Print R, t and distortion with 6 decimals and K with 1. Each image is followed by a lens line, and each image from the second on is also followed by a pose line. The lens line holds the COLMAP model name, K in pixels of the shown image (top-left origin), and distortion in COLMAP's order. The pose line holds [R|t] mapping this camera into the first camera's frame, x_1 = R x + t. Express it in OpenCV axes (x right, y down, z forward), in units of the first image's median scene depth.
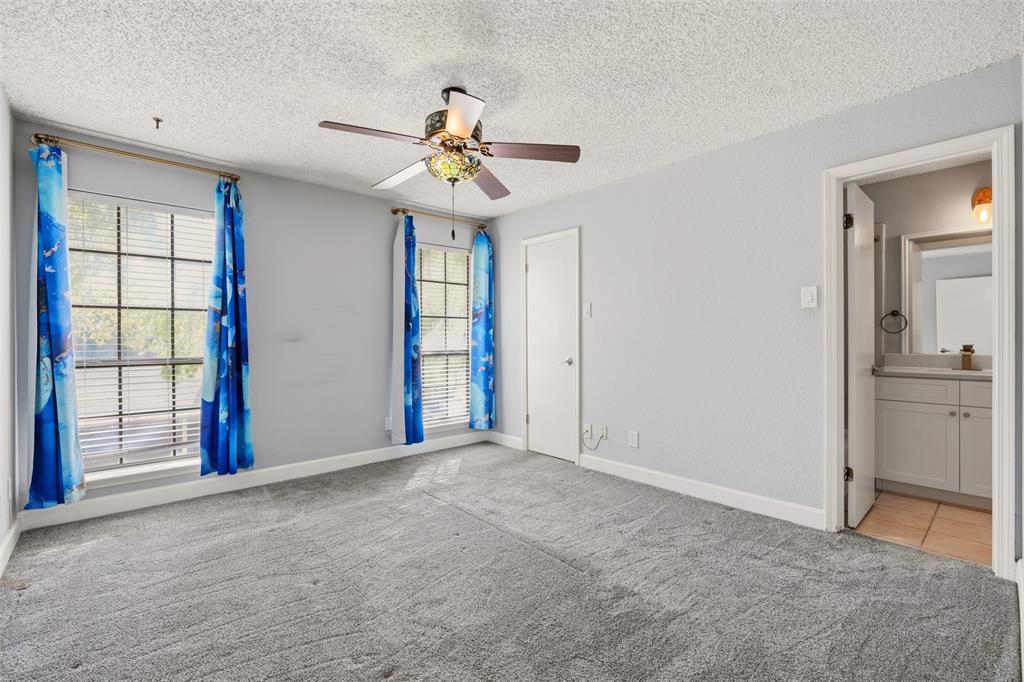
lens RADIAL K [[453.7, 0, 515.2], [0, 453.7, 340.6], [0, 0, 1]] dist [-0.021388, 0.009945]
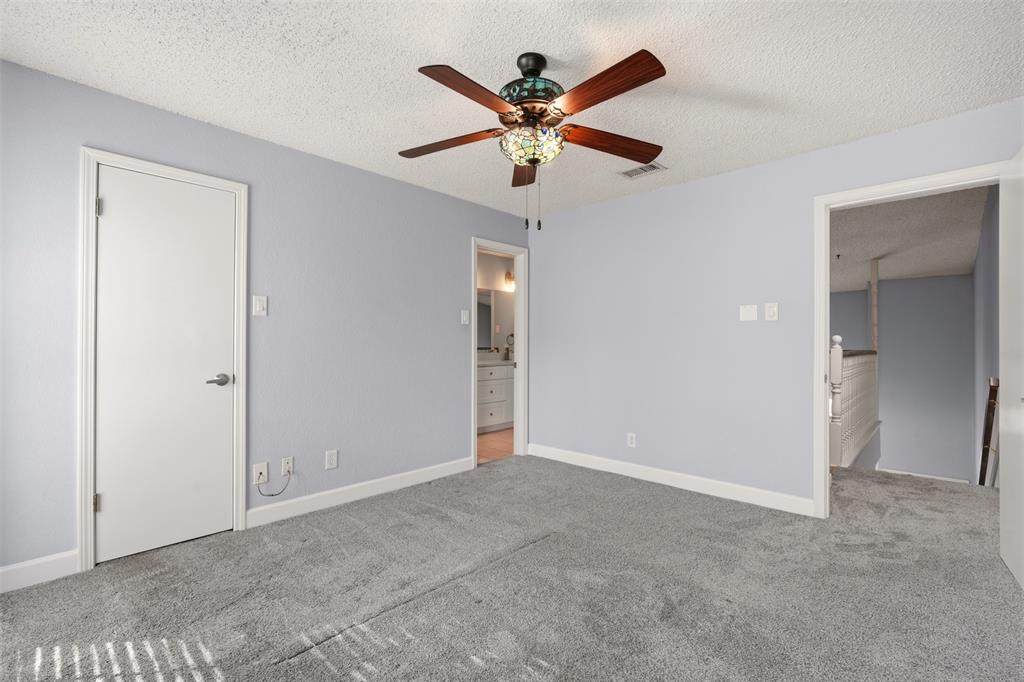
lens RADIAL K [[453.7, 0, 515.2], [0, 453.7, 340.6], [0, 0, 1]] dist [-0.021388, 0.009945]
pose [[-0.085214, 0.009393, 0.996318, -0.603759], [0.004341, 0.999950, -0.009056, -0.002989], [-0.996353, 0.003553, -0.085251, 0.676627]]
